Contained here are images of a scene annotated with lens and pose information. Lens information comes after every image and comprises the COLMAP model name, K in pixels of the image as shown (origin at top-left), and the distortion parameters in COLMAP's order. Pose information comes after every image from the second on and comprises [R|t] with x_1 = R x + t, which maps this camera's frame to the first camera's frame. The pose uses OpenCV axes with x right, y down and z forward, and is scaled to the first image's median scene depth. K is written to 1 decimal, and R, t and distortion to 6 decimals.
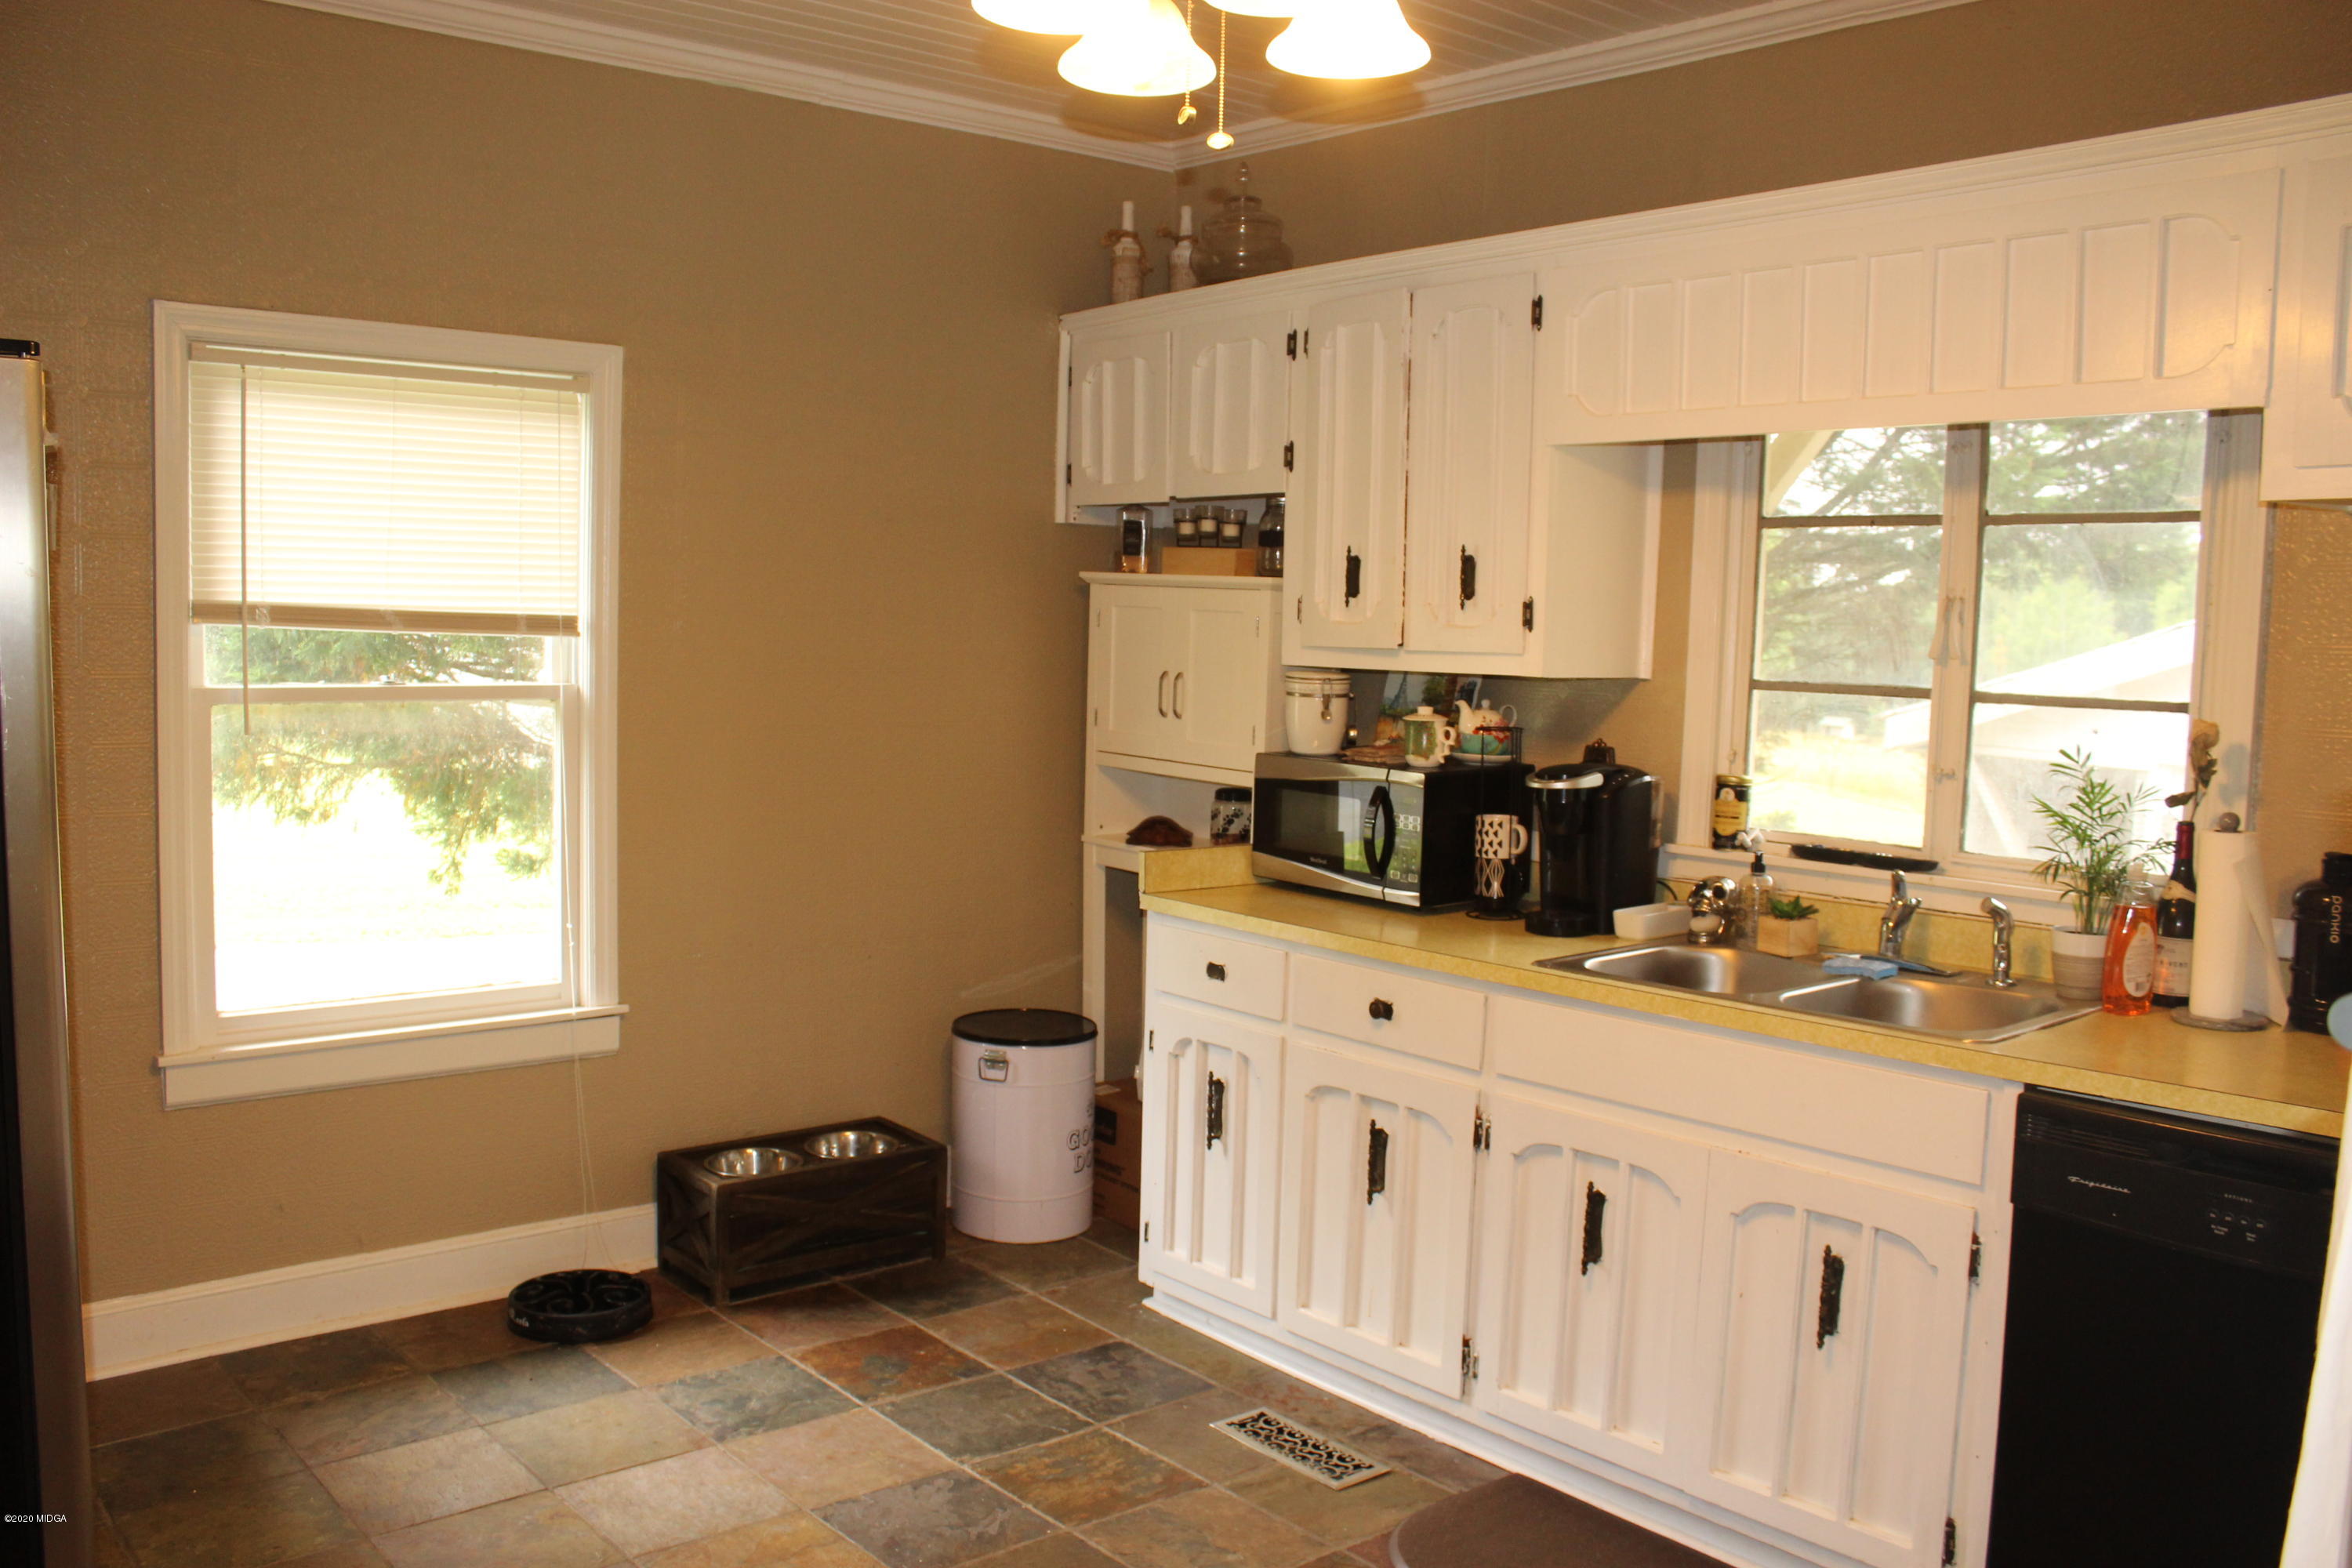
lens RADIAL K [[1988.1, 0, 1153.3], [0, 1988.1, 780.1], [0, 0, 1]] dist [-0.142465, 0.122319]
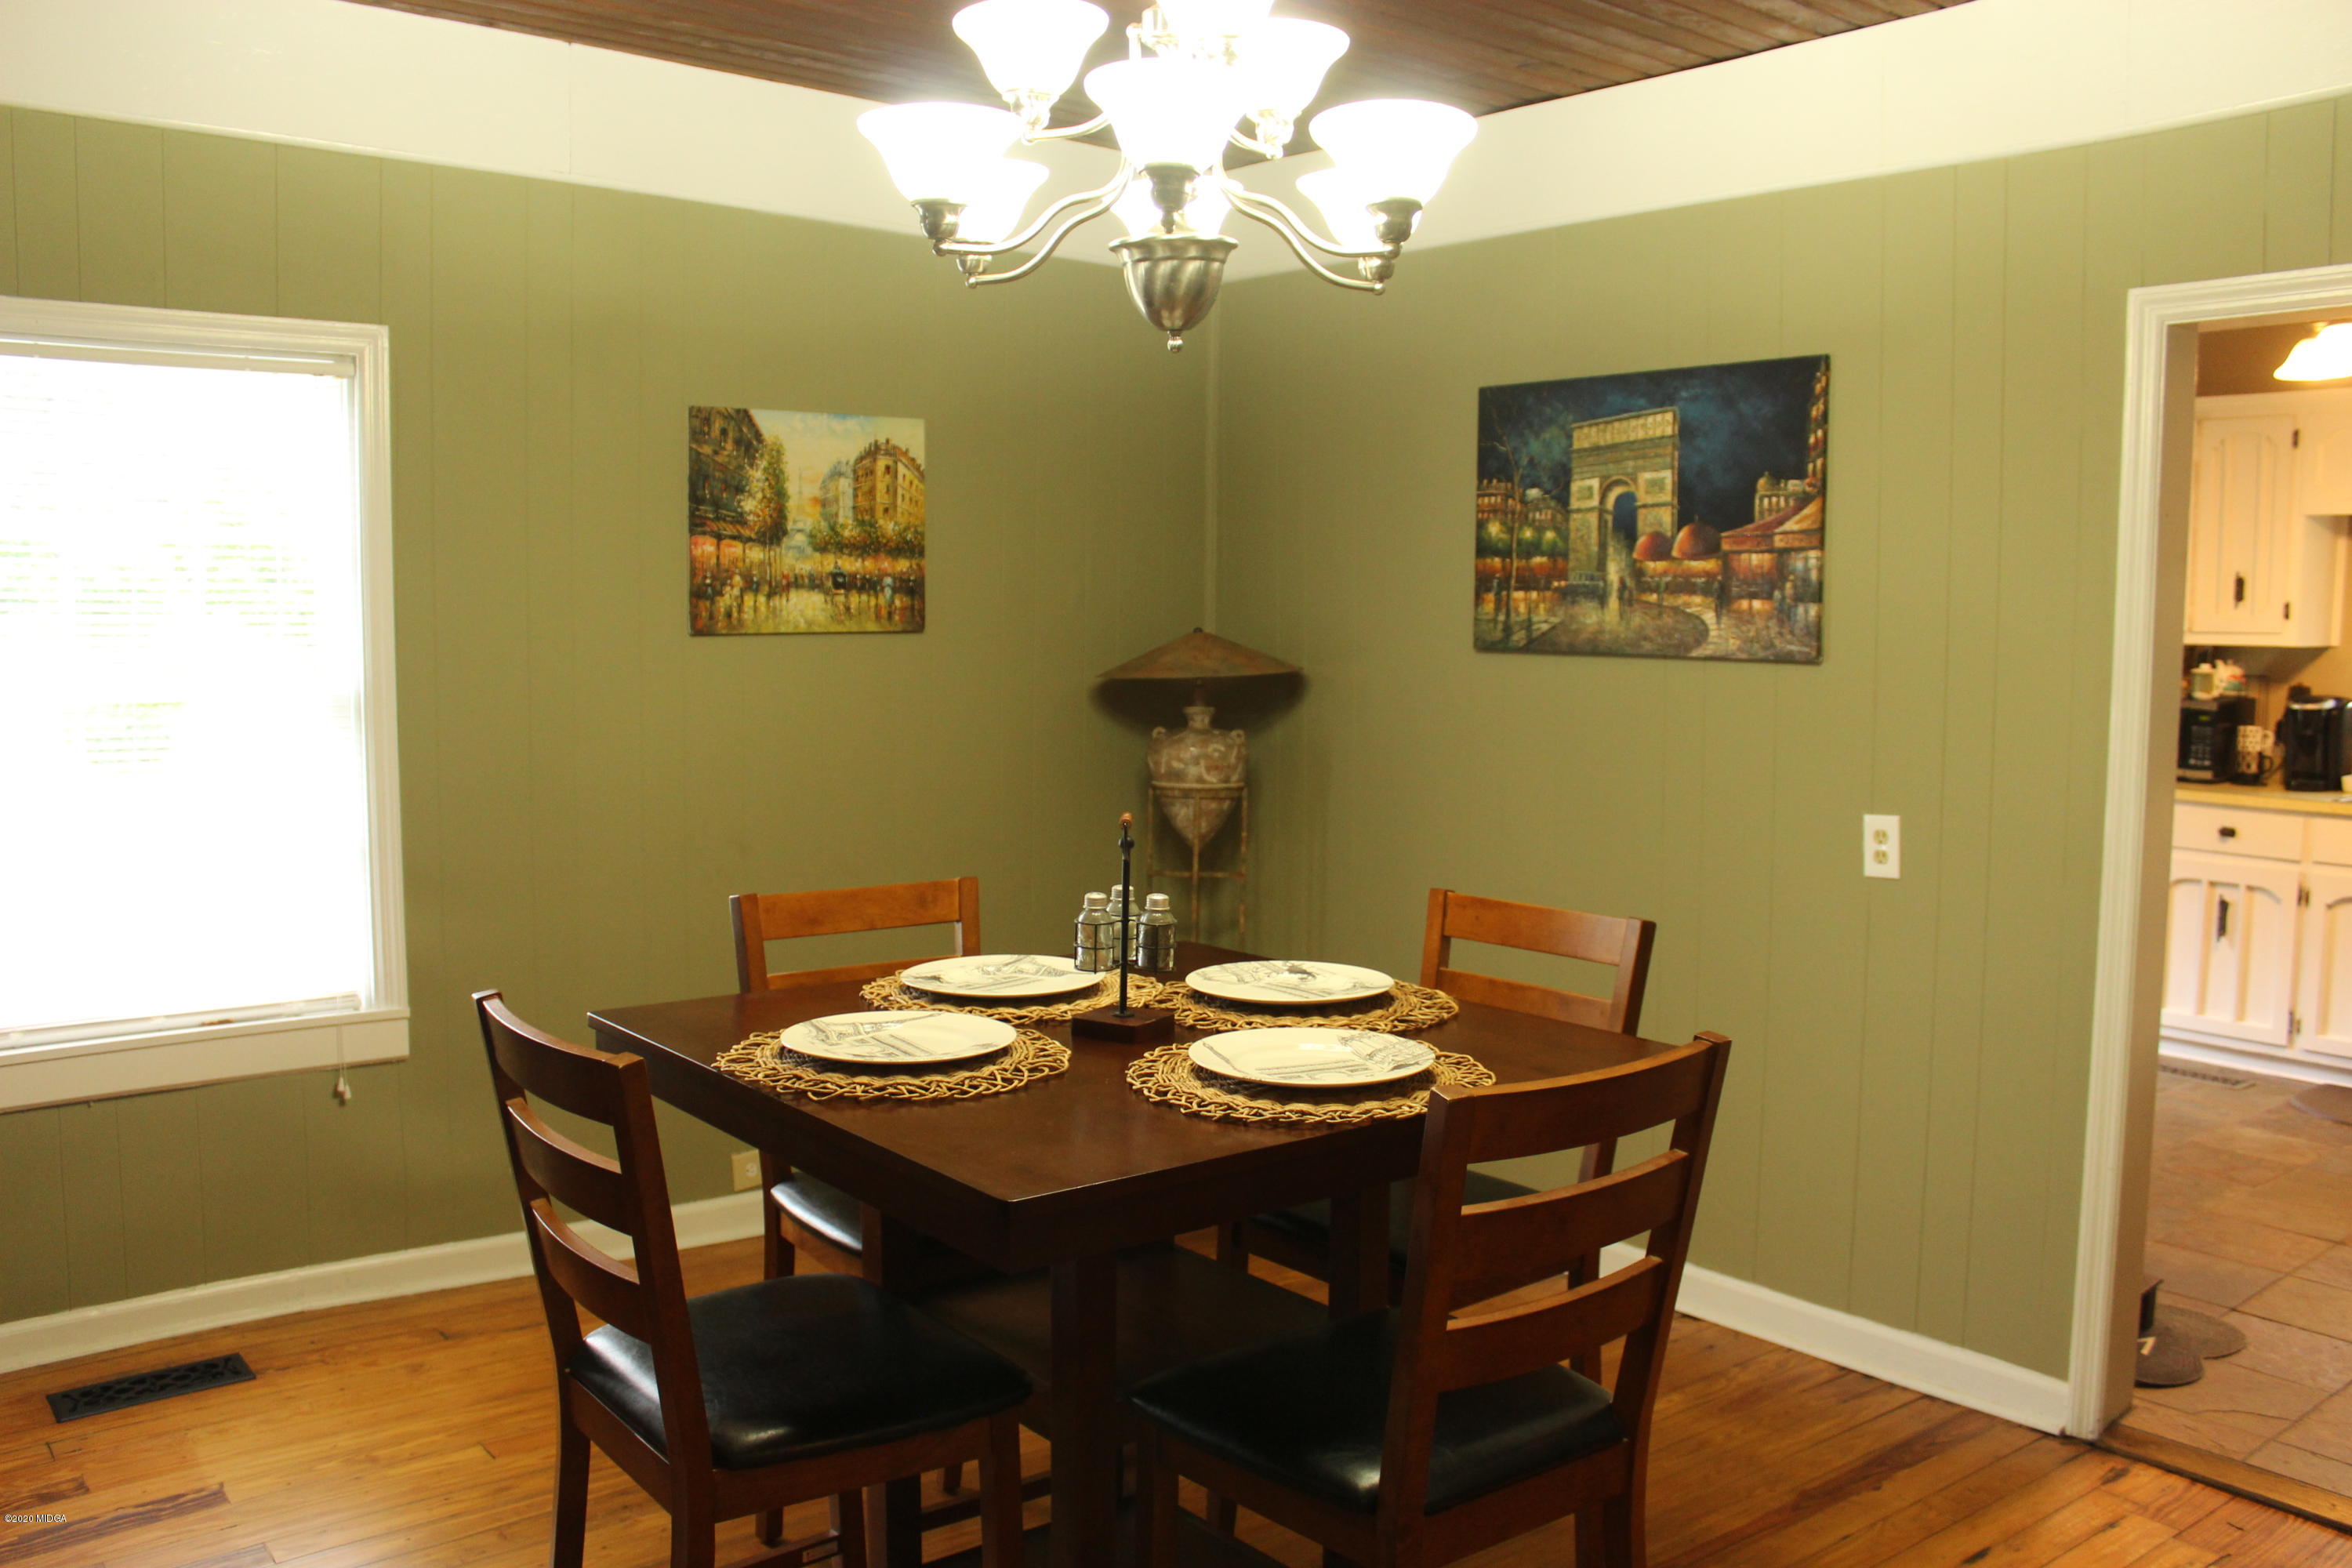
lens RADIAL K [[1988.1, 0, 1176.4], [0, 1988.1, 780.3], [0, 0, 1]] dist [-0.142465, 0.122319]
pose [[0.999736, -0.015822, -0.016684, -0.760329], [0.016112, 0.999719, 0.017412, 0.021130], [0.016404, -0.017676, 0.999709, -0.716914]]
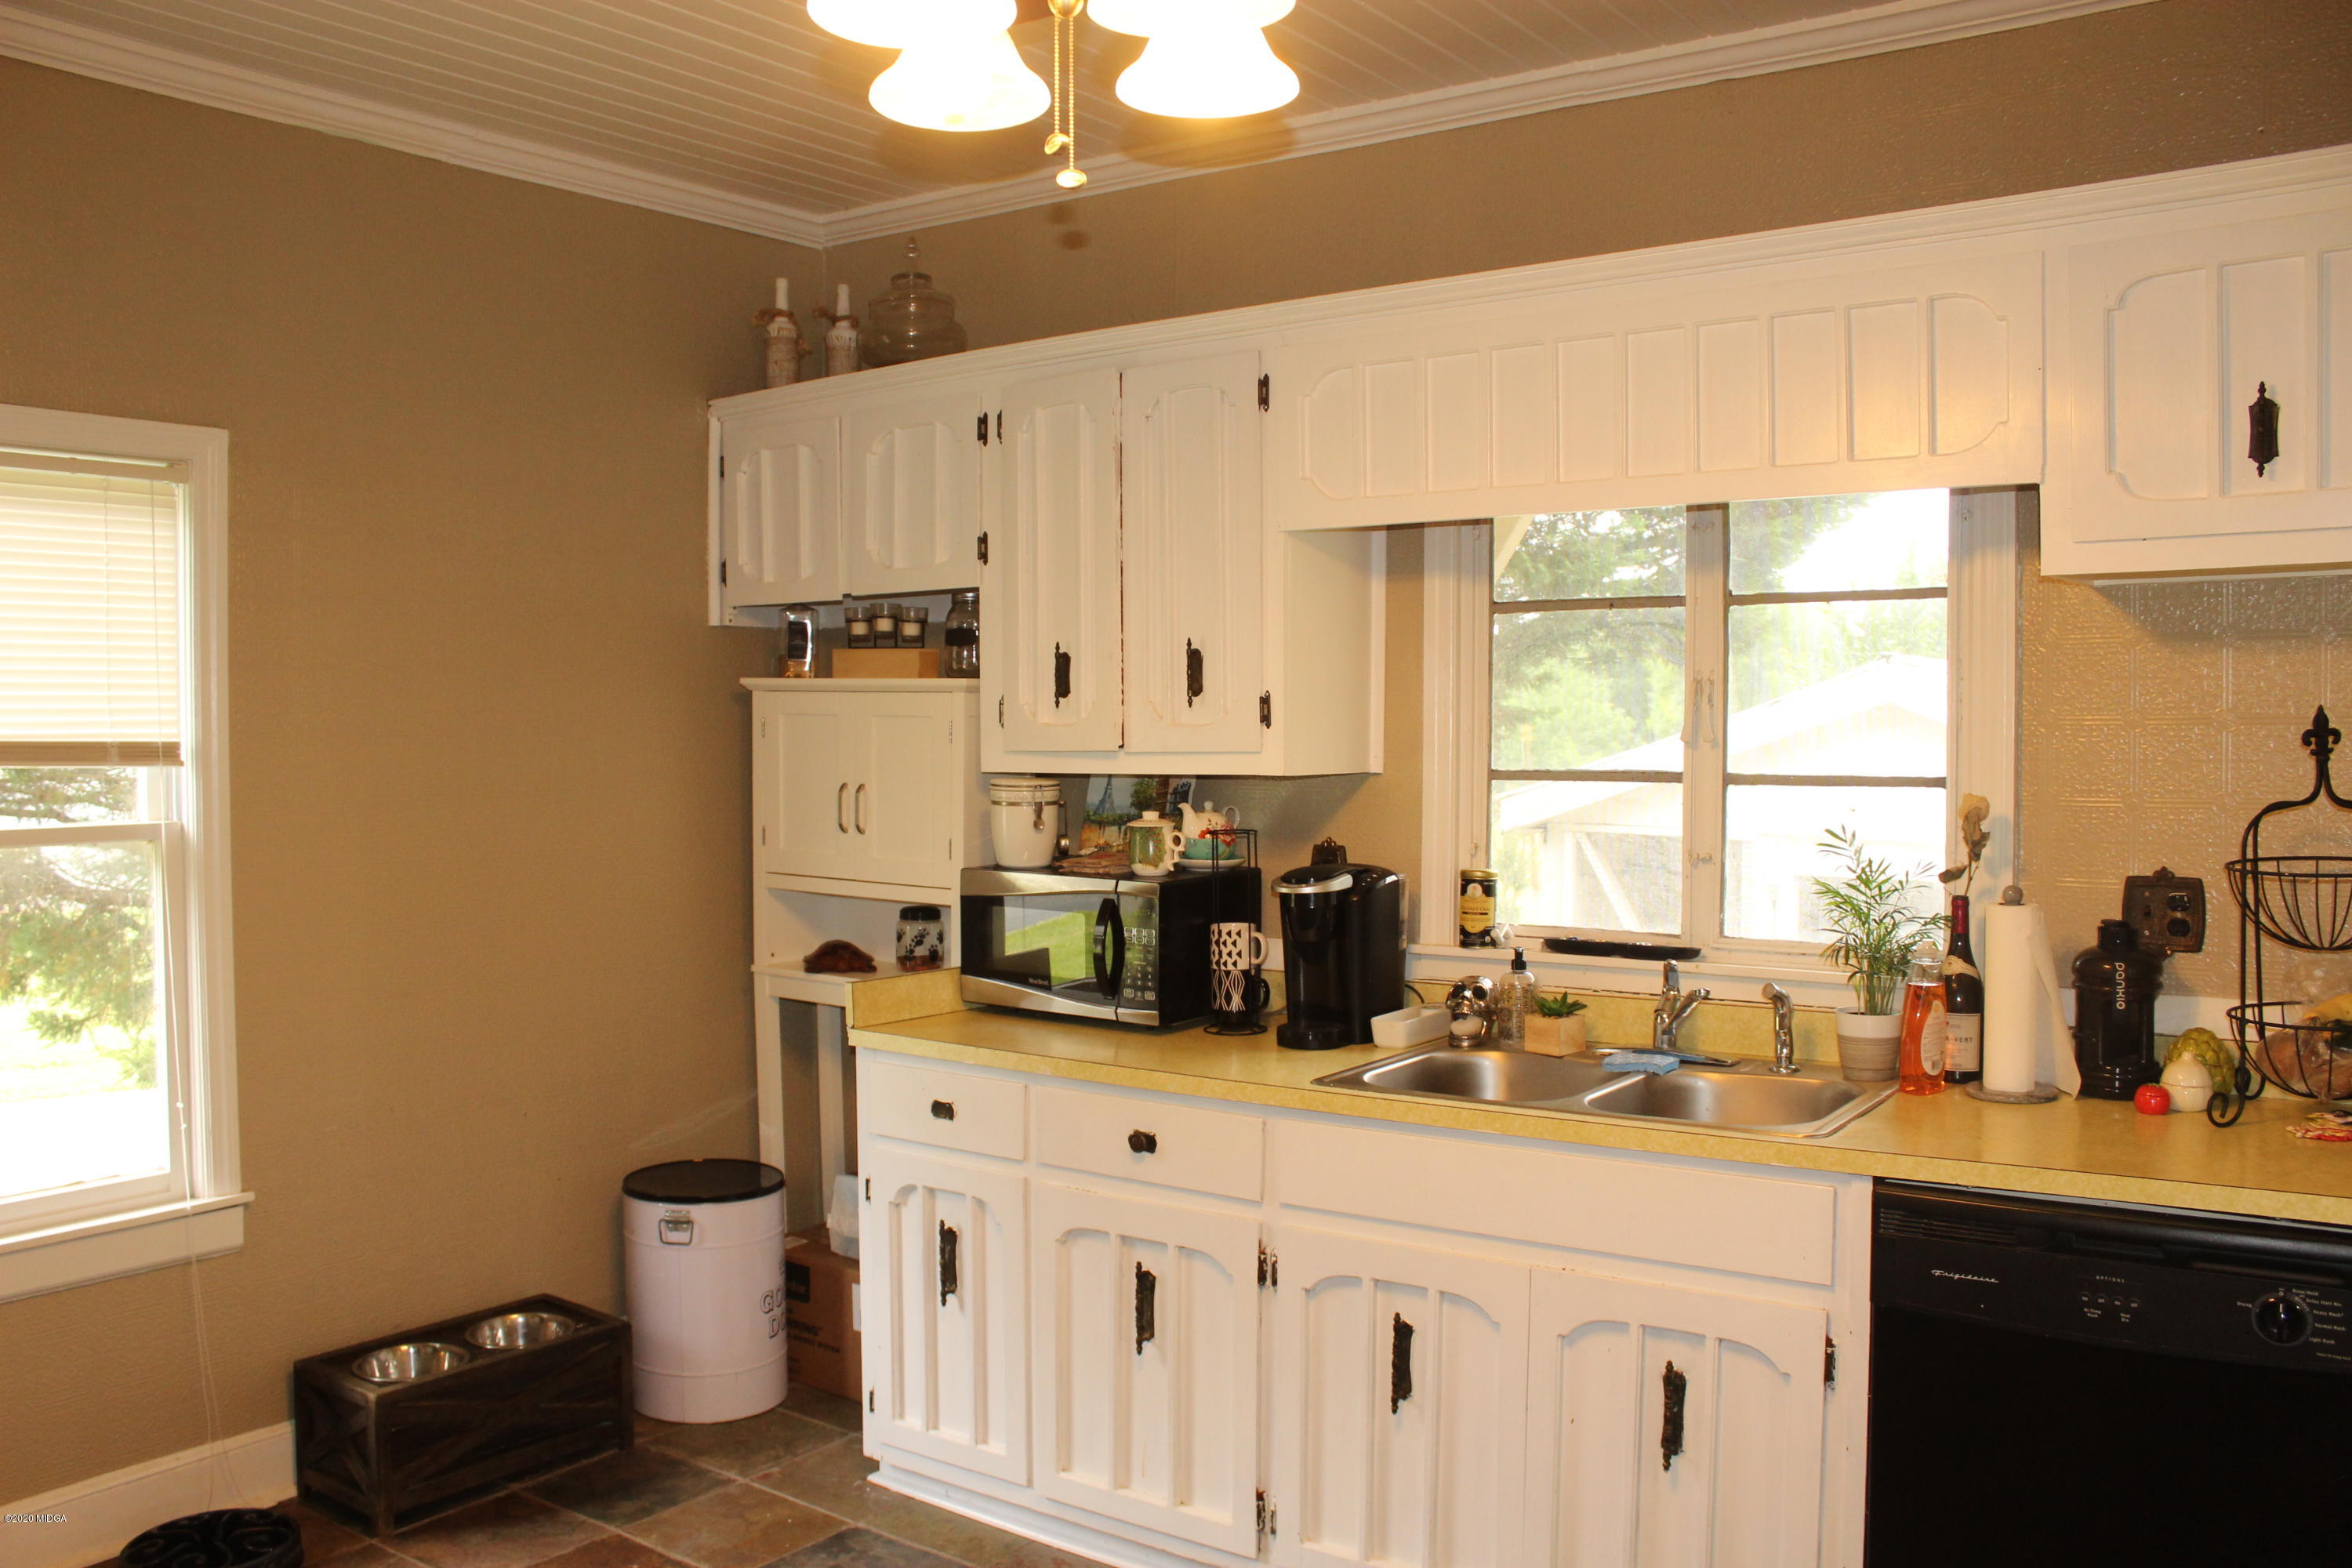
lens RADIAL K [[1988.1, 0, 1166.2], [0, 1988.1, 790.1], [0, 0, 1]] dist [-0.142465, 0.122319]
pose [[0.971292, -0.035907, 0.235166, -0.079728], [0.046586, 0.998113, -0.040013, -0.009589], [-0.233286, 0.049820, 0.971131, 0.088671]]
